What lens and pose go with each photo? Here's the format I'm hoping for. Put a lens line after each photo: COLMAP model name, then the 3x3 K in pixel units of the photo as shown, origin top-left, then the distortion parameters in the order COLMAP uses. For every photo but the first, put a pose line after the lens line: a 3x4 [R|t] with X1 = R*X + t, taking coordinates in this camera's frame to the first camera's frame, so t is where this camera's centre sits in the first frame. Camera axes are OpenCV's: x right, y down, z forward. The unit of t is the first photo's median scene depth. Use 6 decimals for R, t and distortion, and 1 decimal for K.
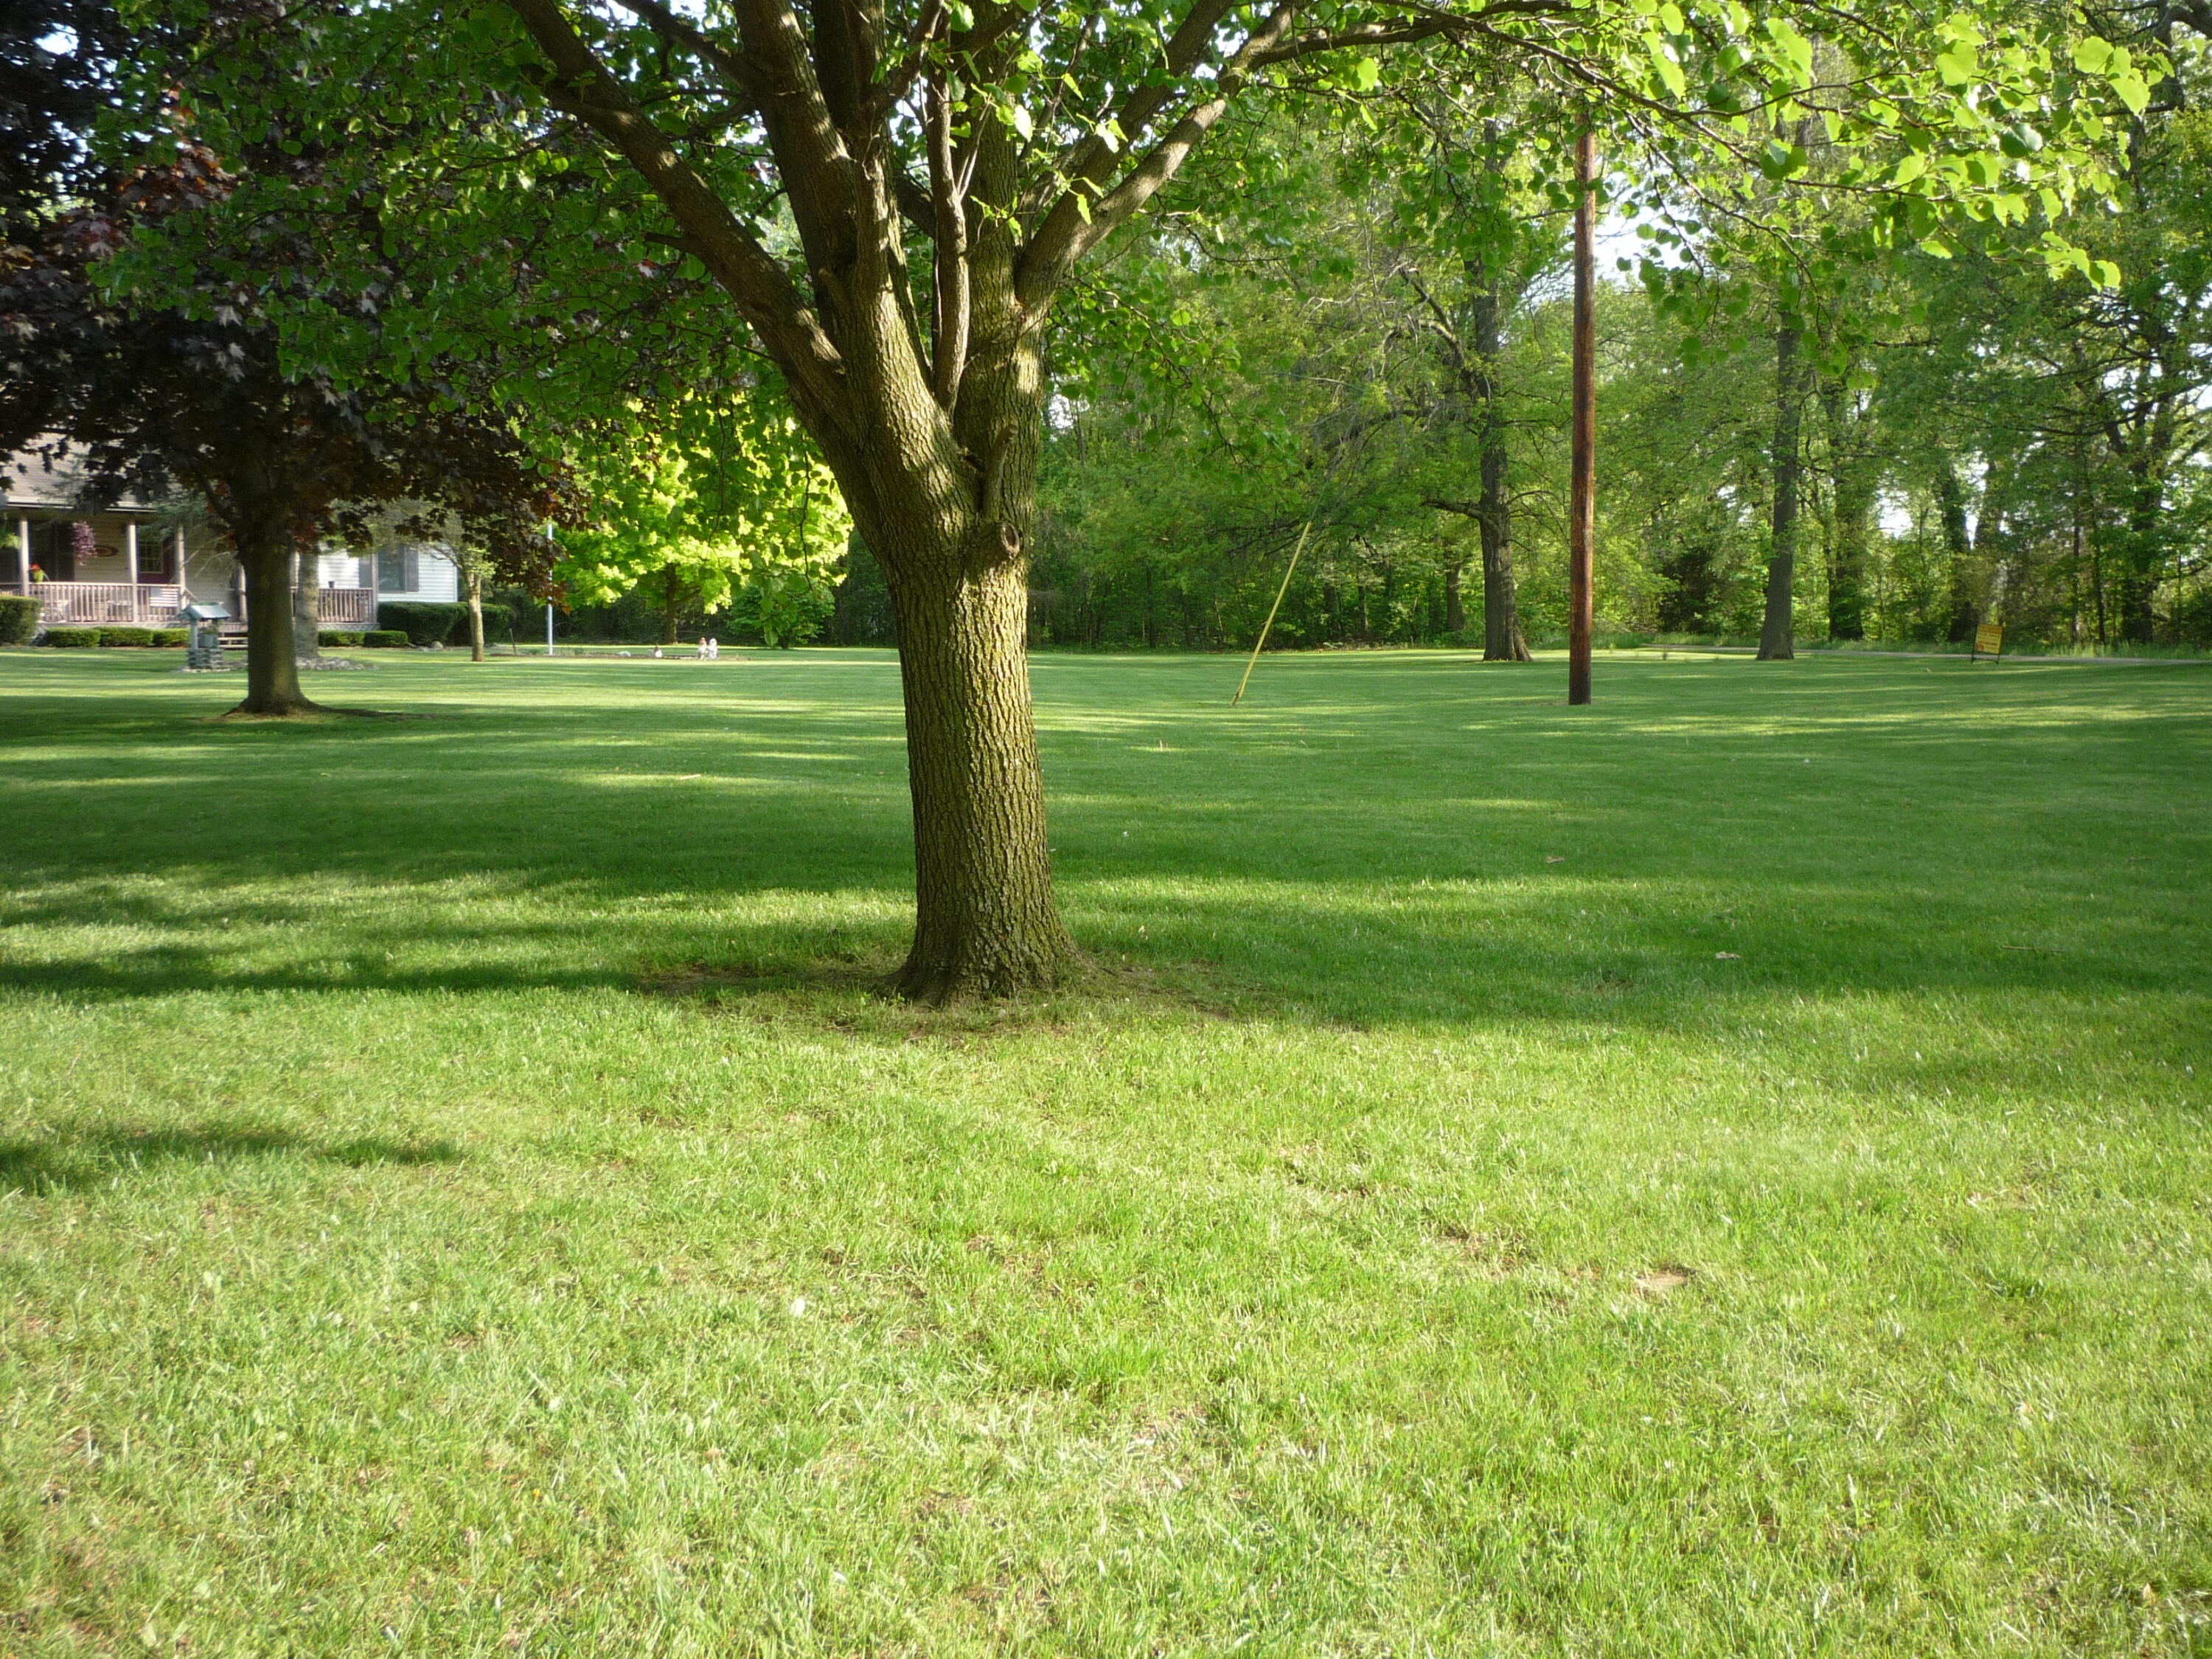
lens RADIAL K [[2110.1, 0, 1106.0], [0, 2110.1, 829.5], [0, 0, 1]] dist [0.014090, 0.035527]
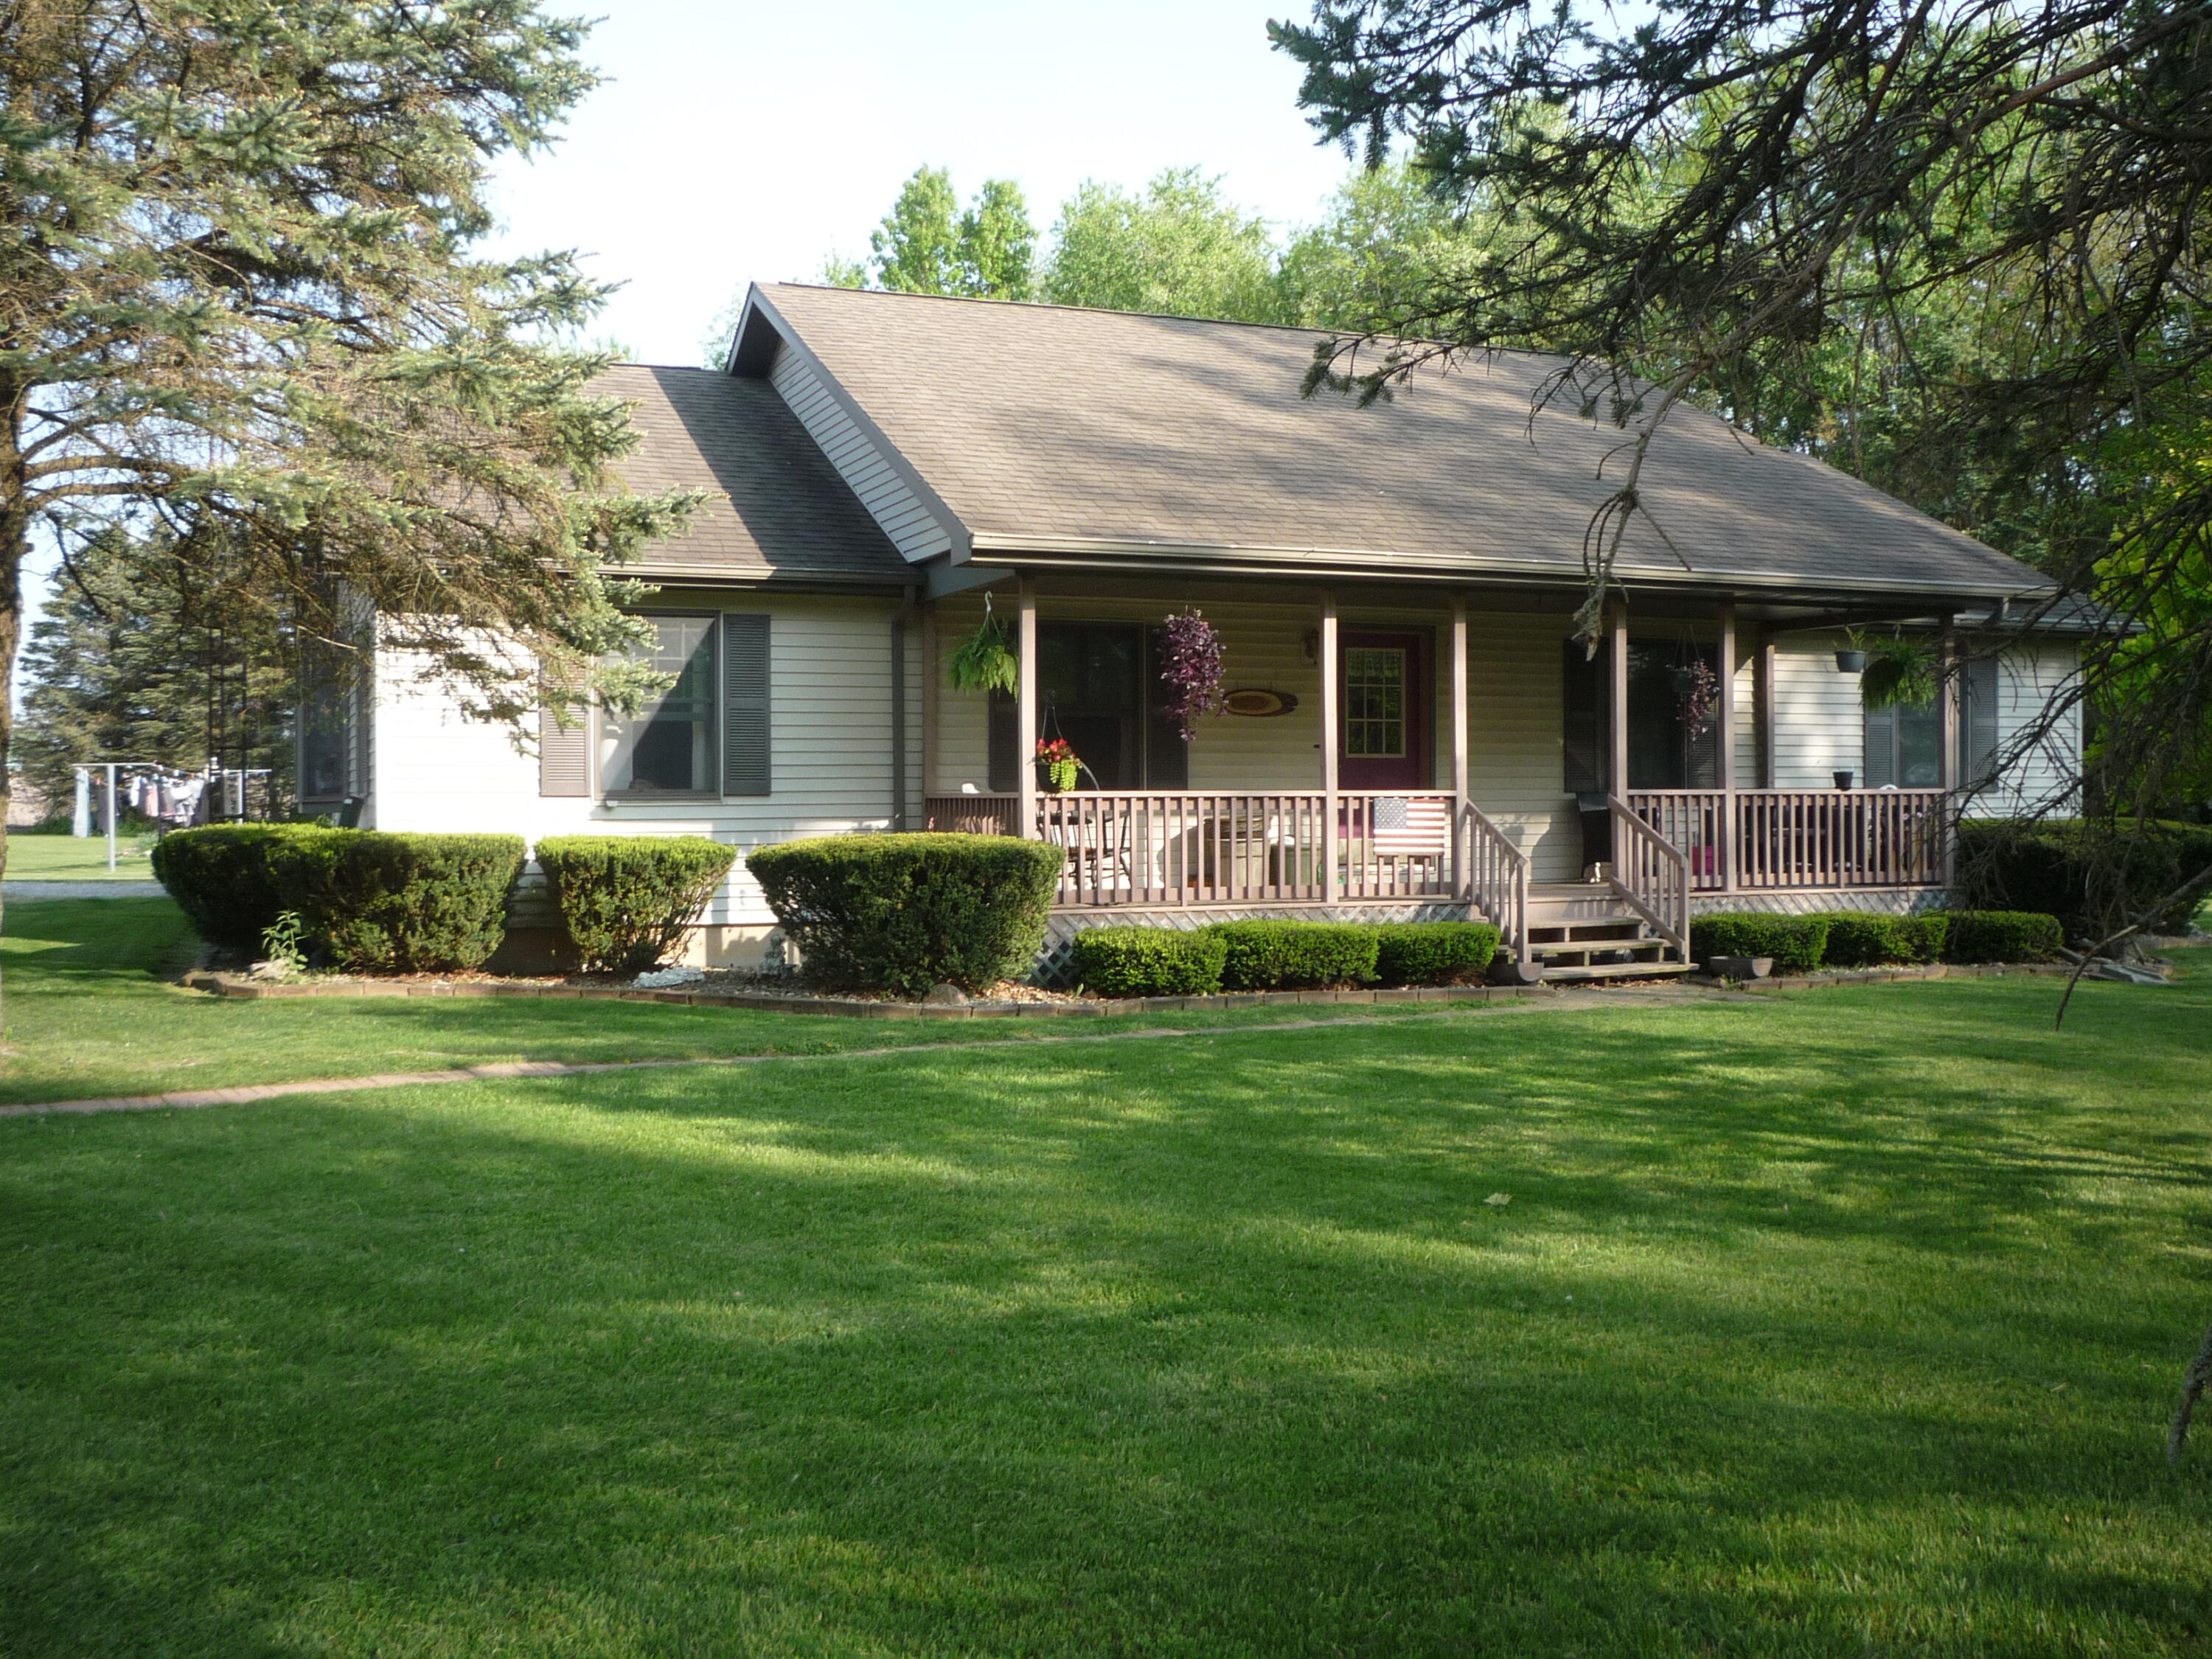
lens RADIAL K [[2110.1, 0, 1106.0], [0, 2110.1, 829.5], [0, 0, 1]] dist [0.014090, 0.035527]
pose [[0.856379, -0.018929, -0.516000, -0.319956], [-0.036469, 0.994615, -0.097013, -0.076754], [0.515058, 0.101898, 0.851077, 0.705099]]
